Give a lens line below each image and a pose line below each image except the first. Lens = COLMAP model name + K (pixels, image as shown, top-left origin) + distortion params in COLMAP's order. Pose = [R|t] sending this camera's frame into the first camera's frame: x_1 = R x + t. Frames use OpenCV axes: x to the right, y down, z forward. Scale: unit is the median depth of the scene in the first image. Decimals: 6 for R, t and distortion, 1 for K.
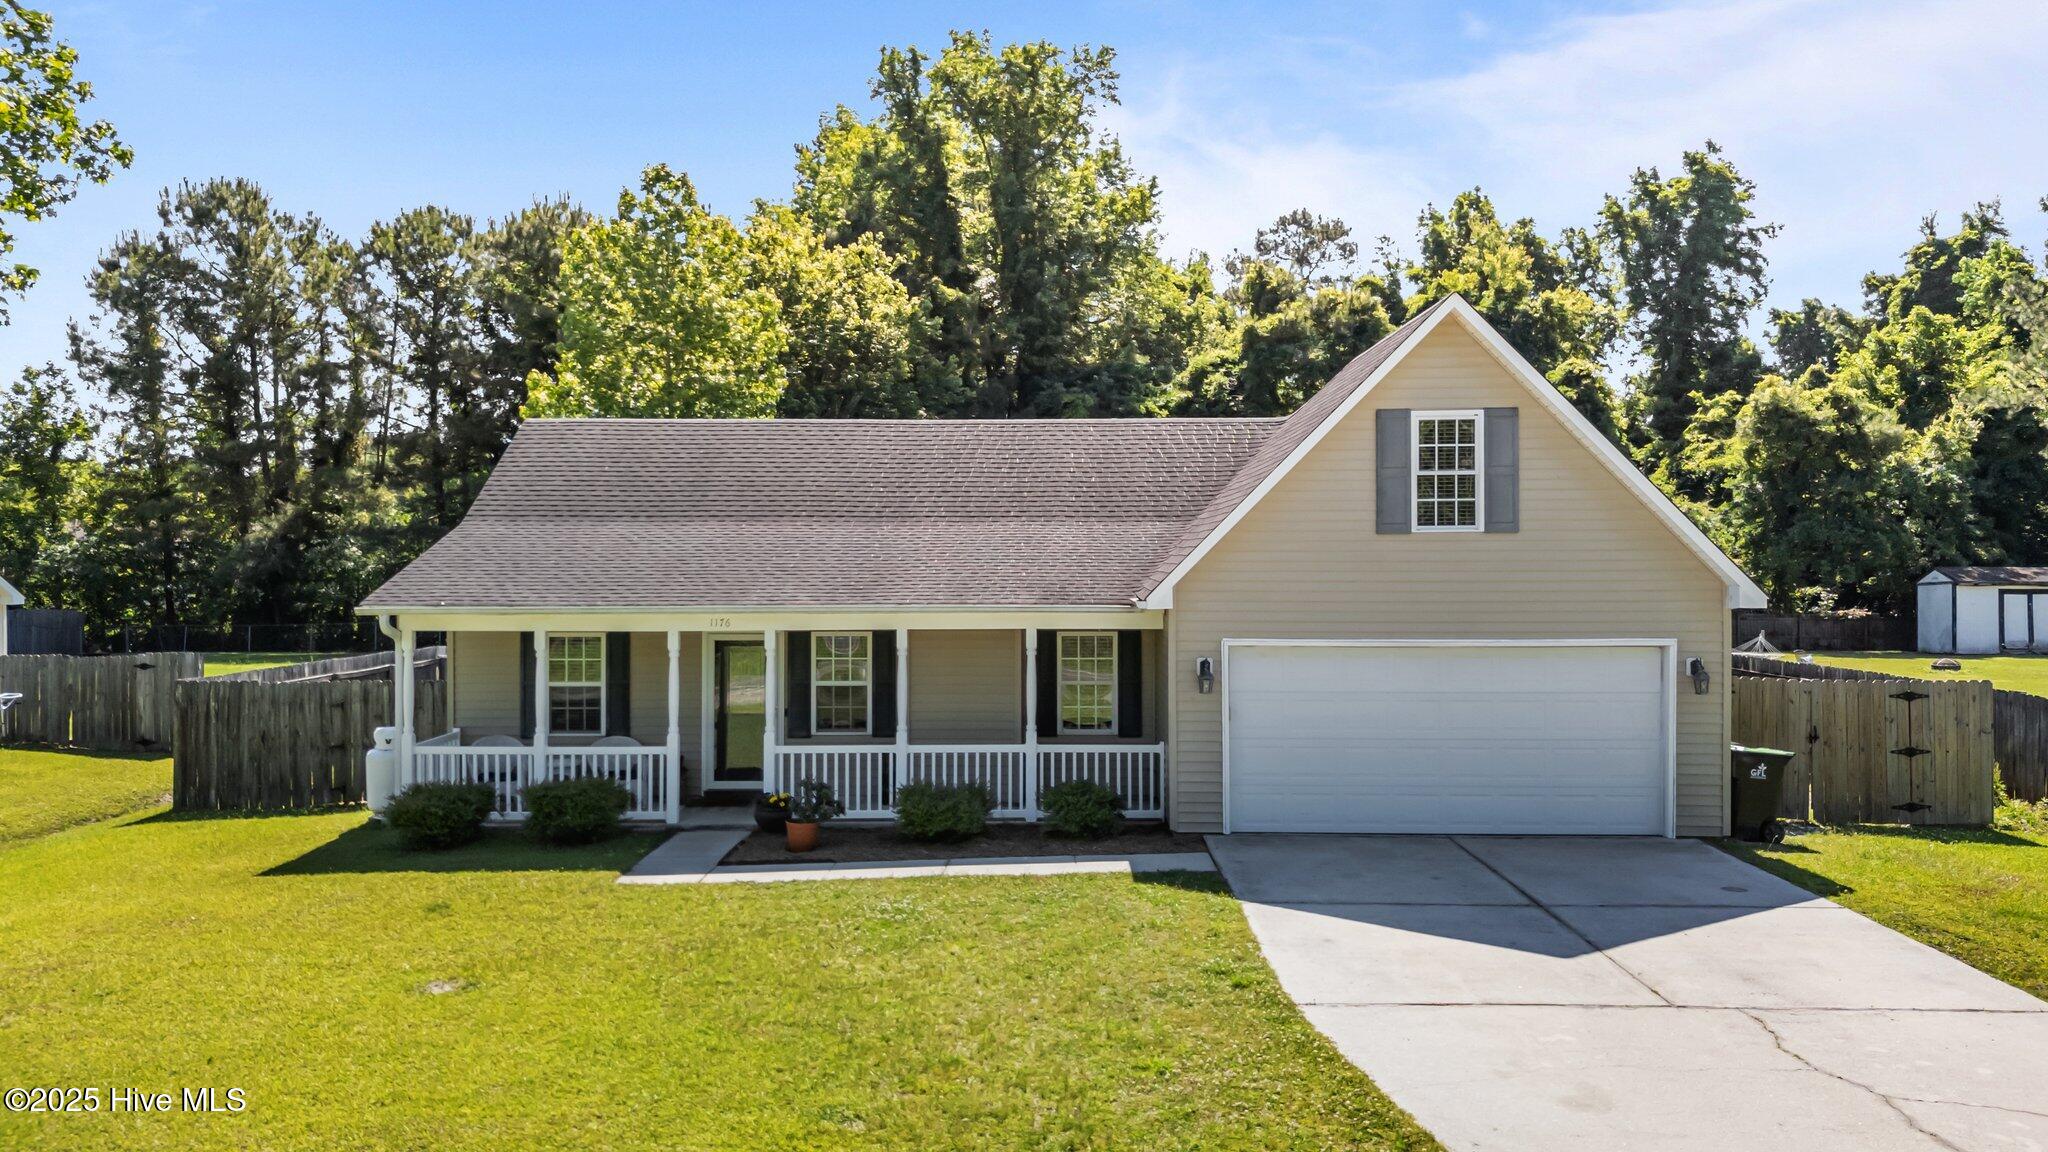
lens RADIAL K [[1542.2, 0, 1029.5], [0, 1542.2, 577.6], [0, 0, 1]] dist [0.076367, -0.099342]
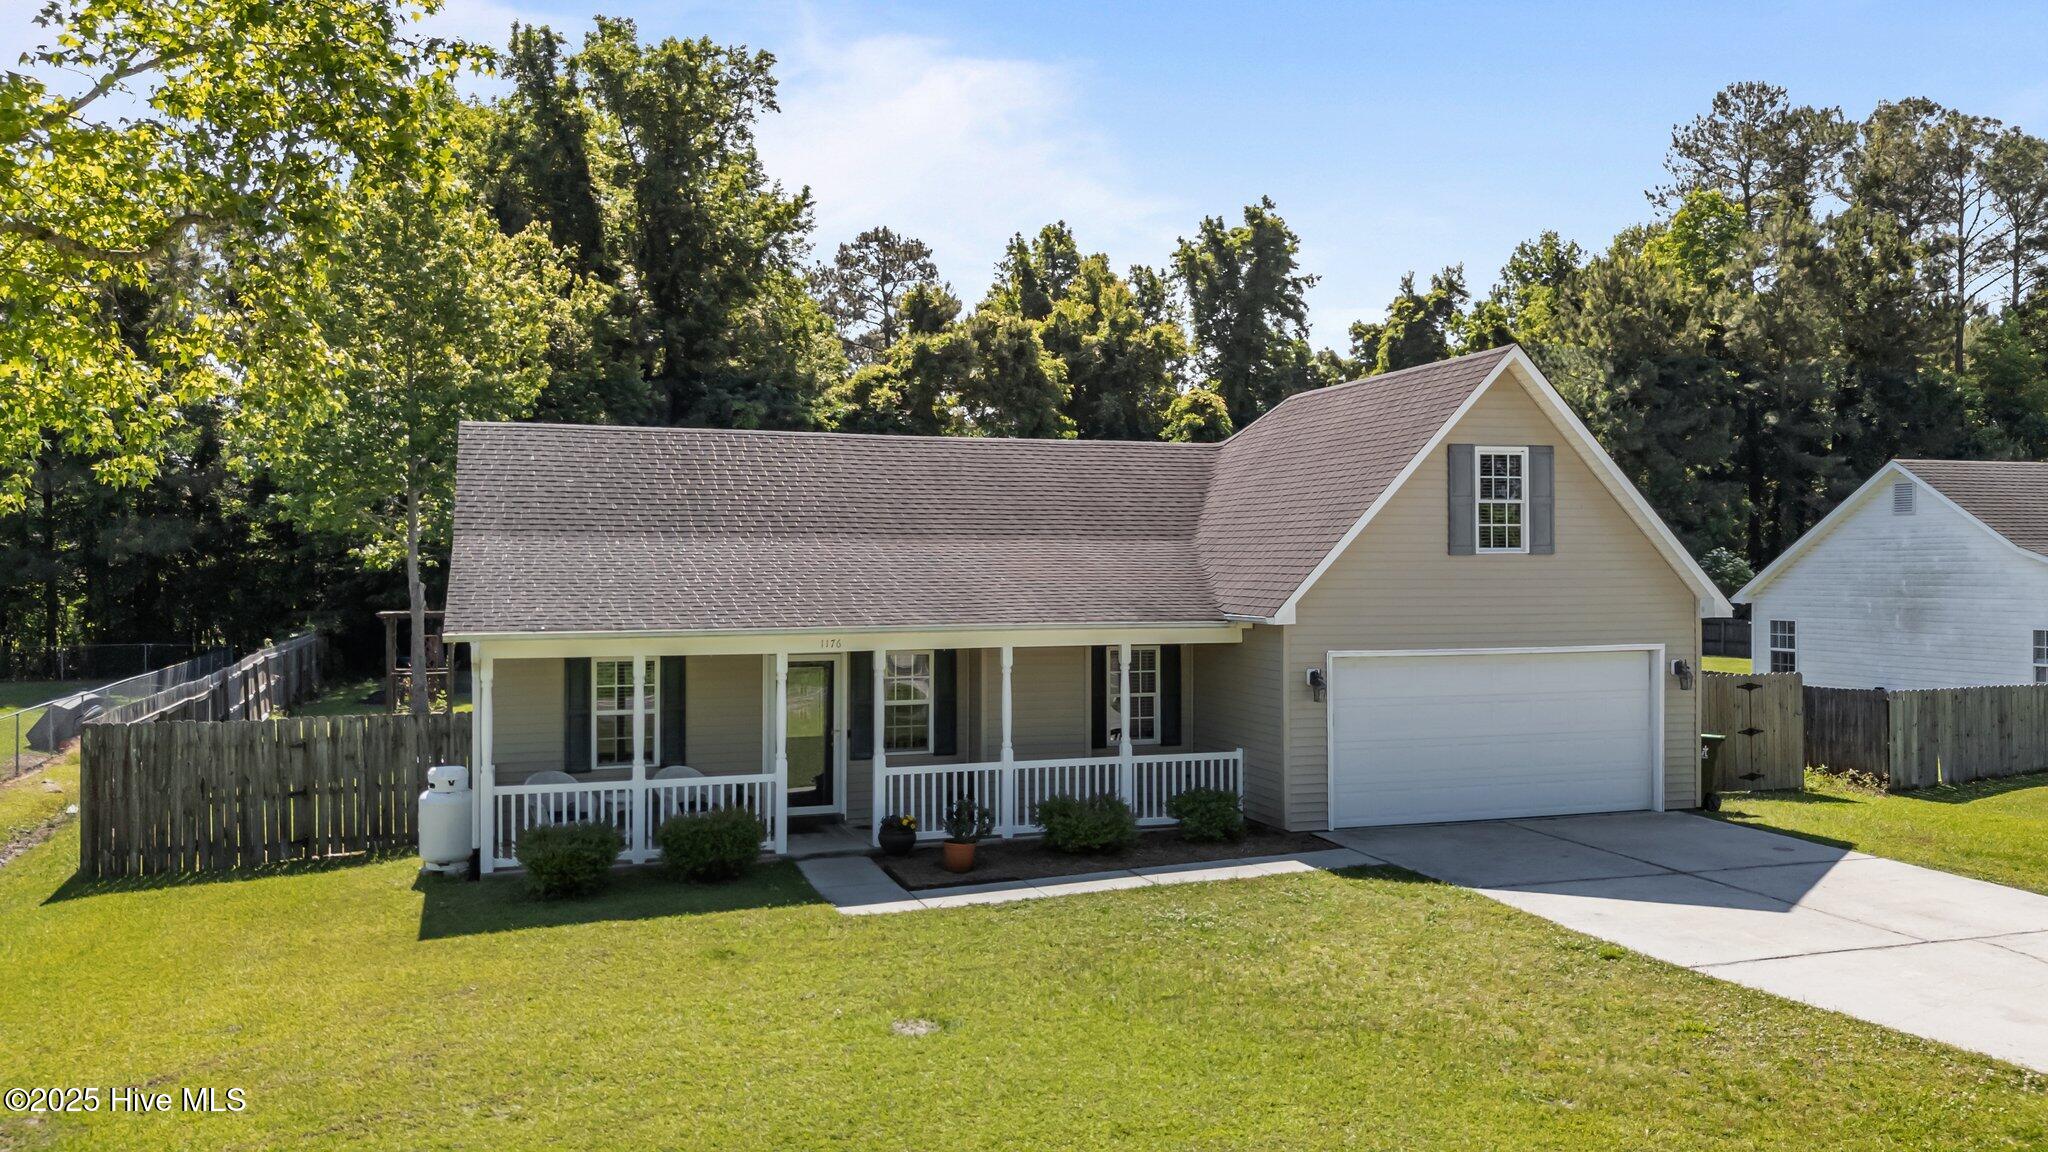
lens RADIAL K [[1542.2, 0, 1029.5], [0, 1542.2, 577.6], [0, 0, 1]] dist [0.076367, -0.099342]
pose [[0.938012, -0.002414, 0.346593, -0.141313], [0.004164, 0.999982, -0.004303, -0.002537], [-0.346577, 0.005479, 0.938006, 0.016276]]
